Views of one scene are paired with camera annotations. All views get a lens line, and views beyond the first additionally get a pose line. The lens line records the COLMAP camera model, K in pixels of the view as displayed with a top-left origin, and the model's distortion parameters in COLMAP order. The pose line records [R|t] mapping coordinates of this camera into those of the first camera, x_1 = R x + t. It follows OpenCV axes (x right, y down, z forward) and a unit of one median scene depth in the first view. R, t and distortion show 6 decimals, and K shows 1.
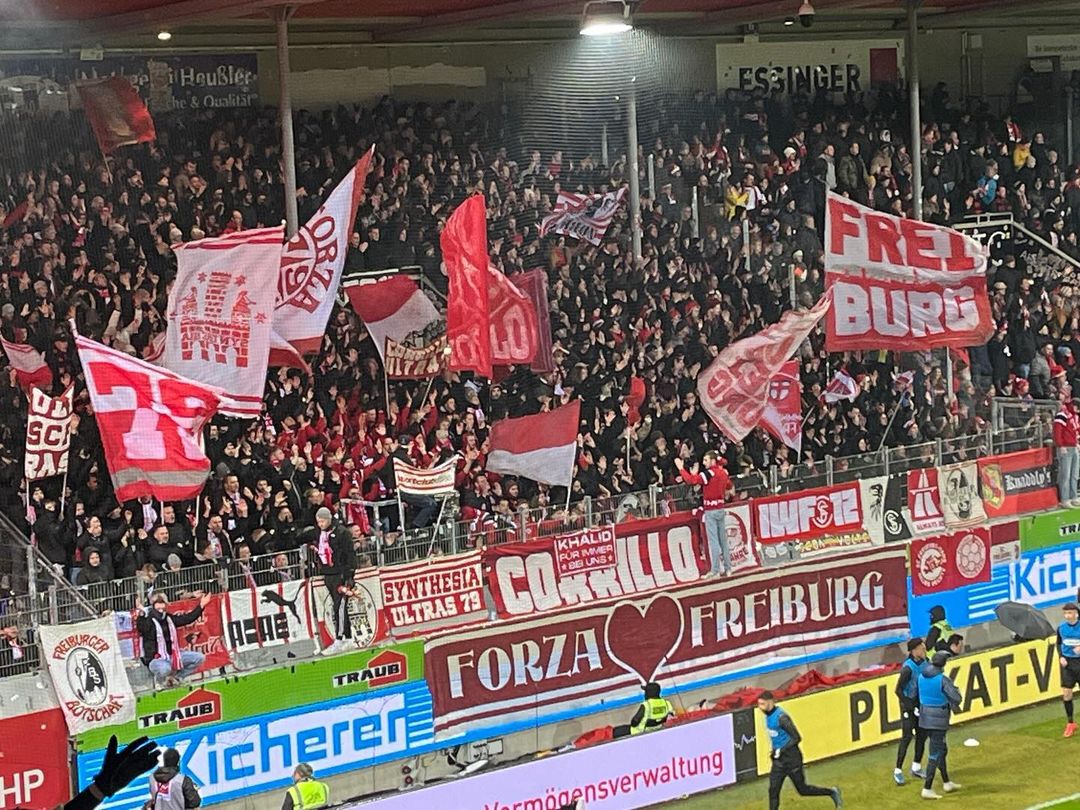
lens RADIAL K [[2867.0, 0, 544.0], [0, 2867.0, 406.2], [0, 0, 1]] dist [0.185764, -0.364488]
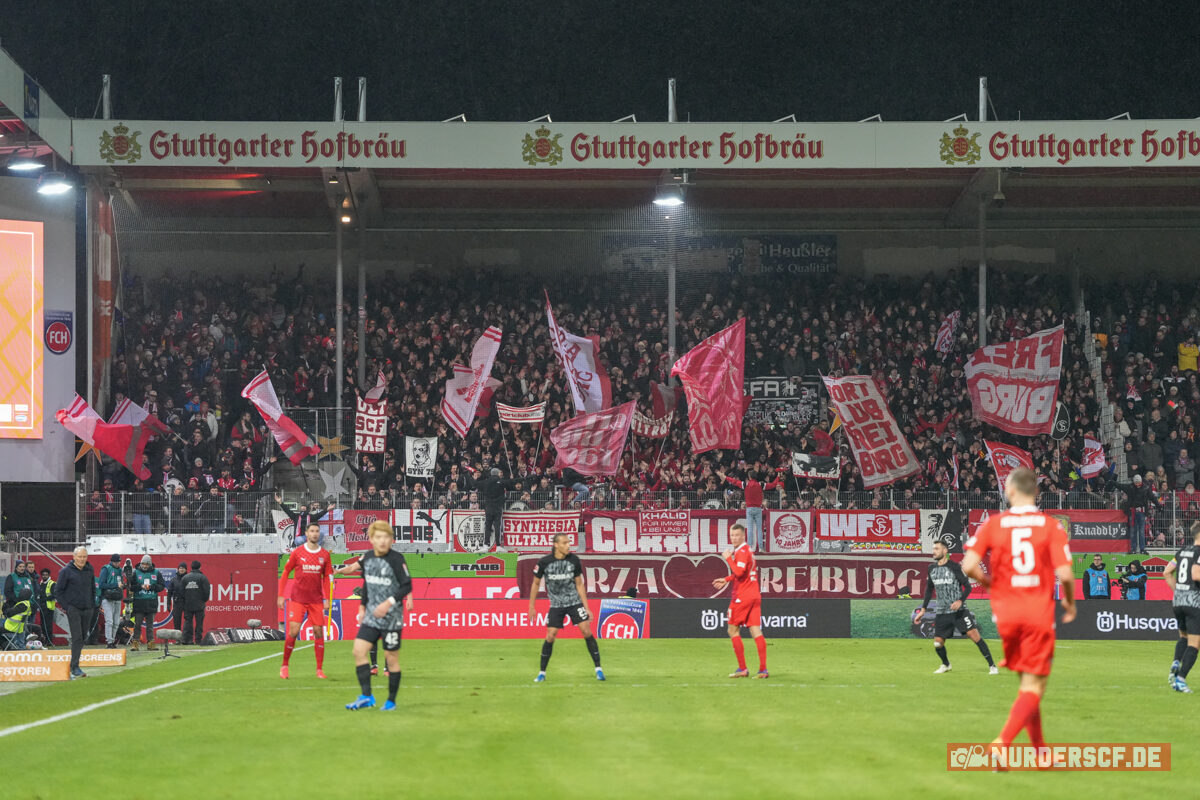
lens RADIAL K [[5154.1, 0, 607.0], [0, 5154.1, 368.2], [0, 0, 1]] dist [1.166617, 2.337512]
pose [[0.753006, 0.017342, -0.657785, 1.946873], [-0.100263, 0.991004, -0.088650, 0.230903], [0.650330, 0.132706, 0.747971, -1.232746]]
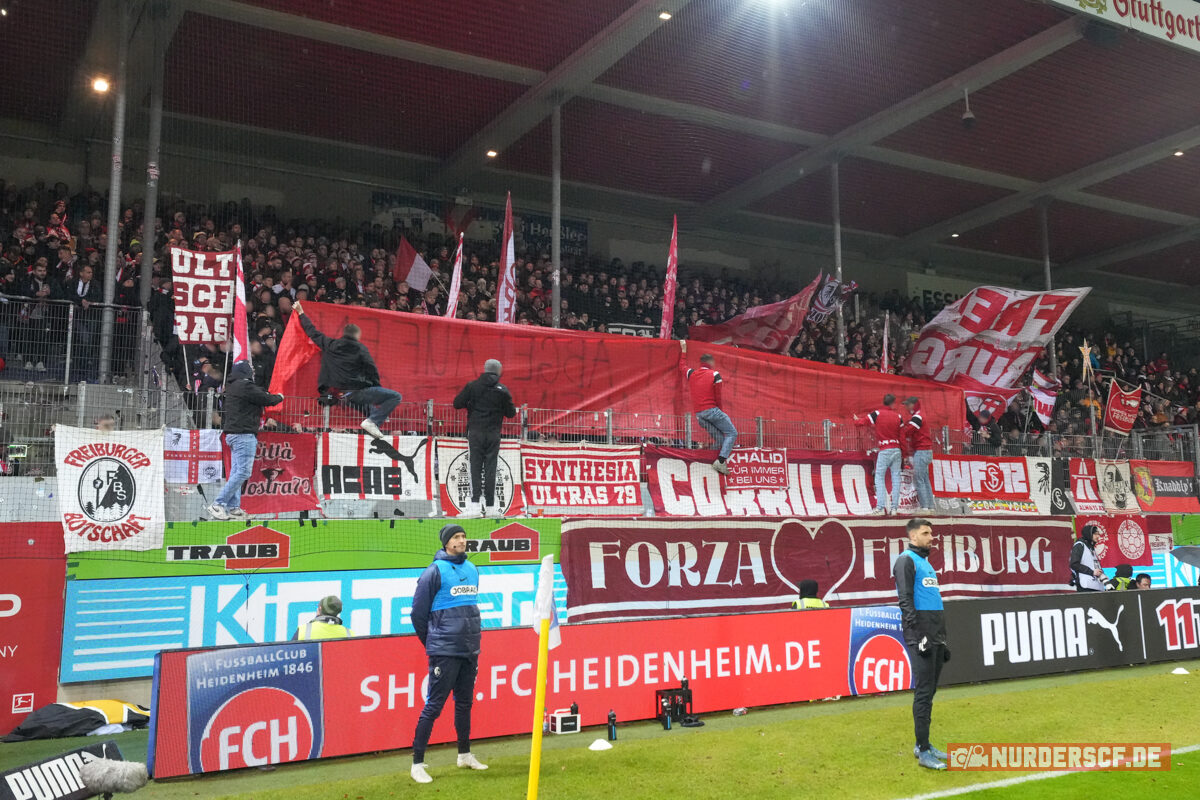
lens RADIAL K [[1151.9, 0, 671.6], [0, 1151.9, 352.0], [0, 0, 1]] dist [0.031664, -0.000840]
pose [[0.987378, 0.007033, -0.158223, 0.050926], [-0.046233, 0.968299, -0.245478, 0.115199], [0.151481, 0.249695, 0.956403, 0.611089]]
